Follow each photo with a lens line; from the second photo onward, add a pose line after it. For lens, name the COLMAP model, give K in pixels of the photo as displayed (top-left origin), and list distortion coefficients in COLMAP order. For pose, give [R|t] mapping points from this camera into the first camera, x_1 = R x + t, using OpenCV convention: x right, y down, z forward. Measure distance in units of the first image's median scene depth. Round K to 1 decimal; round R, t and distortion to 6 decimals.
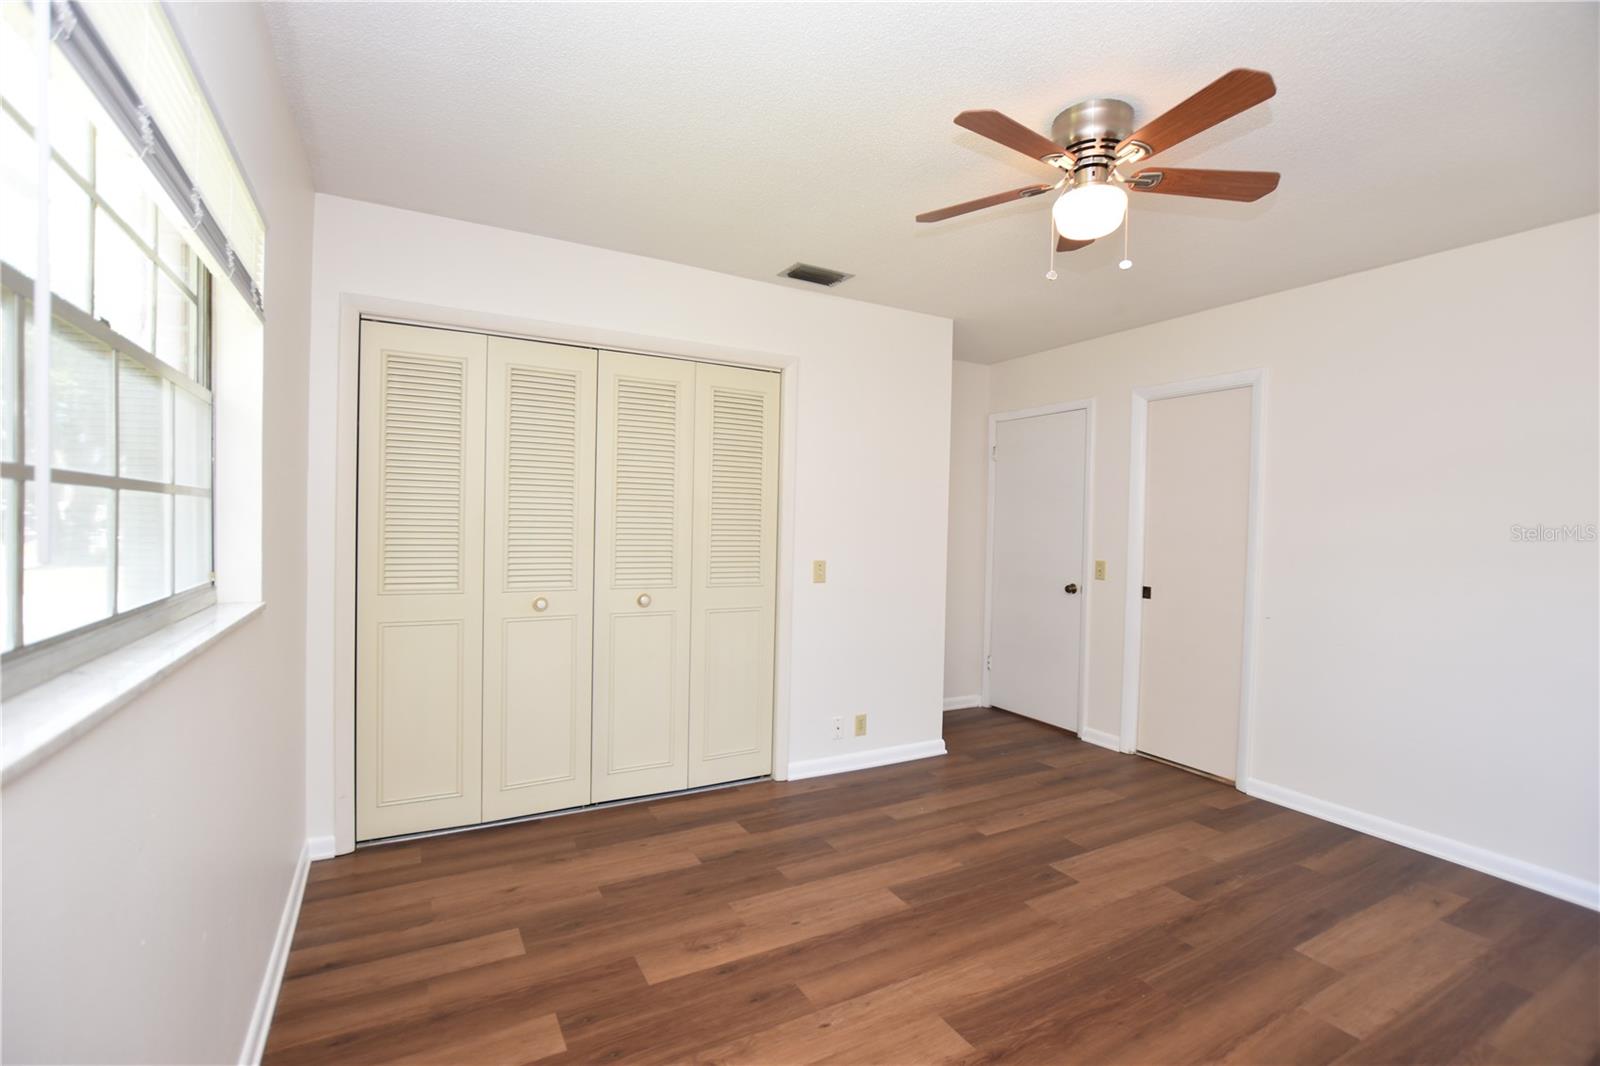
lens RADIAL K [[703.4, 0, 784.5], [0, 703.4, 546.0], [0, 0, 1]] dist [-0.014978, -0.000198]
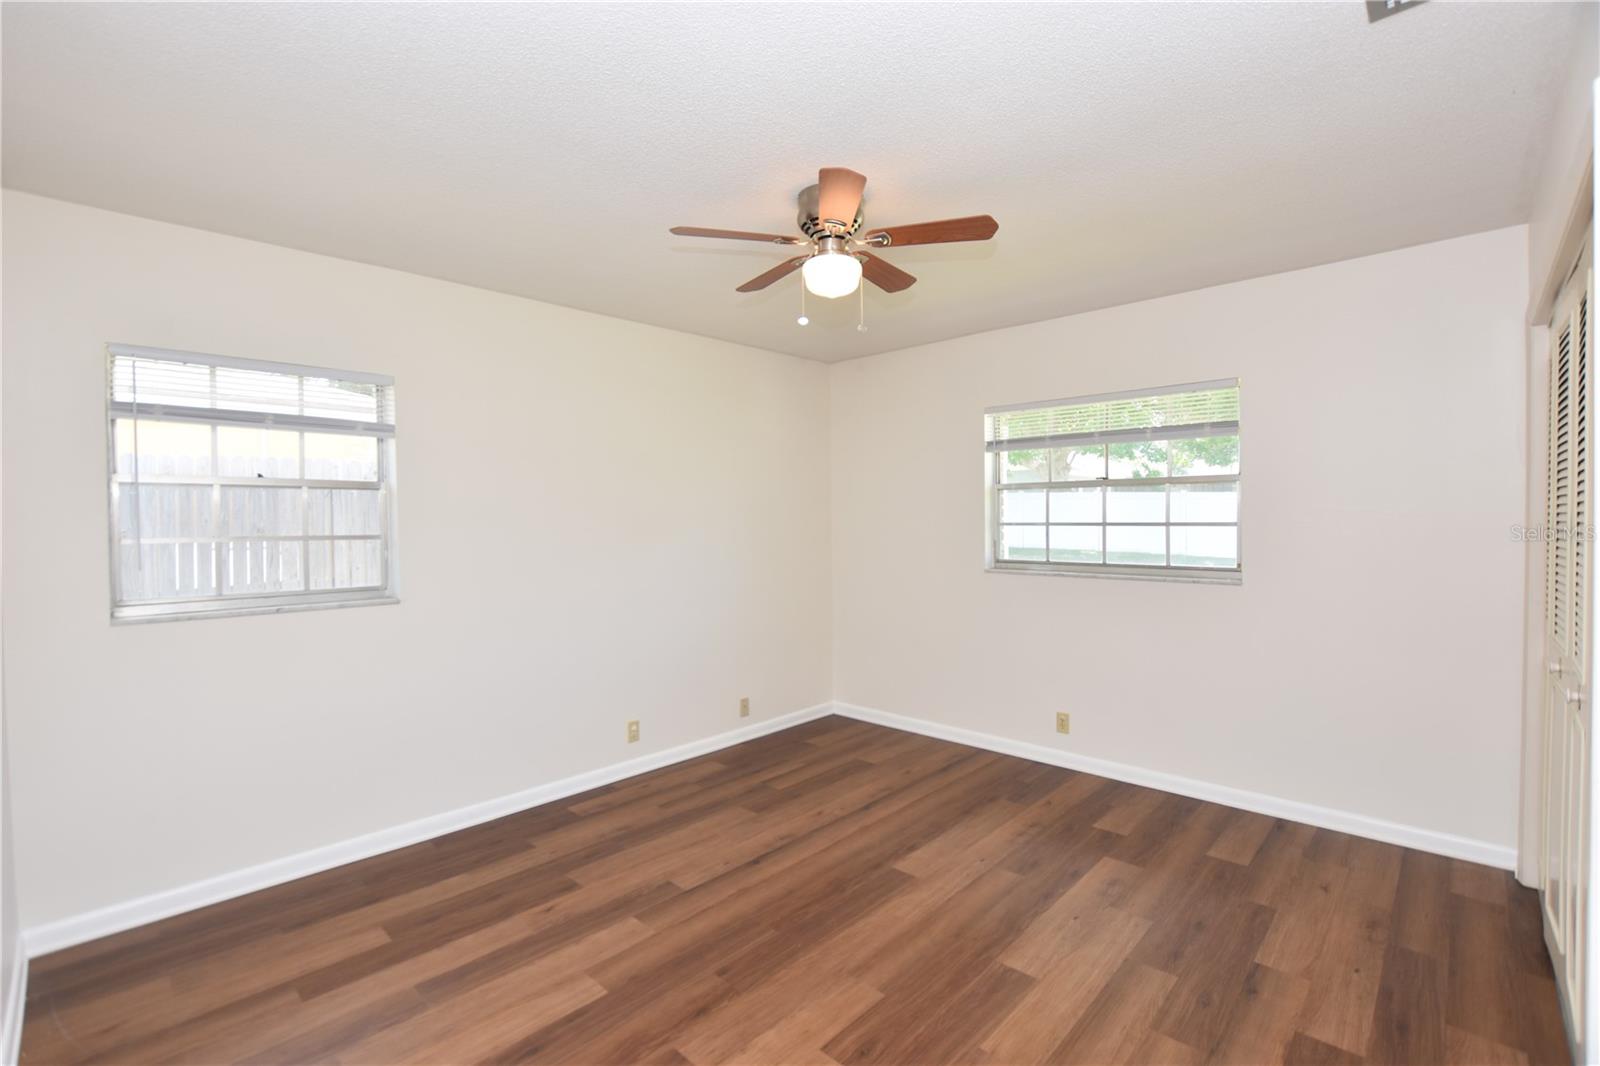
lens RADIAL K [[716.0, 0, 800.0], [0, 716.0, 533.0], [0, 0, 1]] dist [-0.020114, 0.004165]
pose [[-0.944500, -0.007337, -0.328430, 0.785349], [-0.024711, 0.998505, 0.048757, -0.084645], [0.327581, 0.054167, -0.943269, 1.892312]]
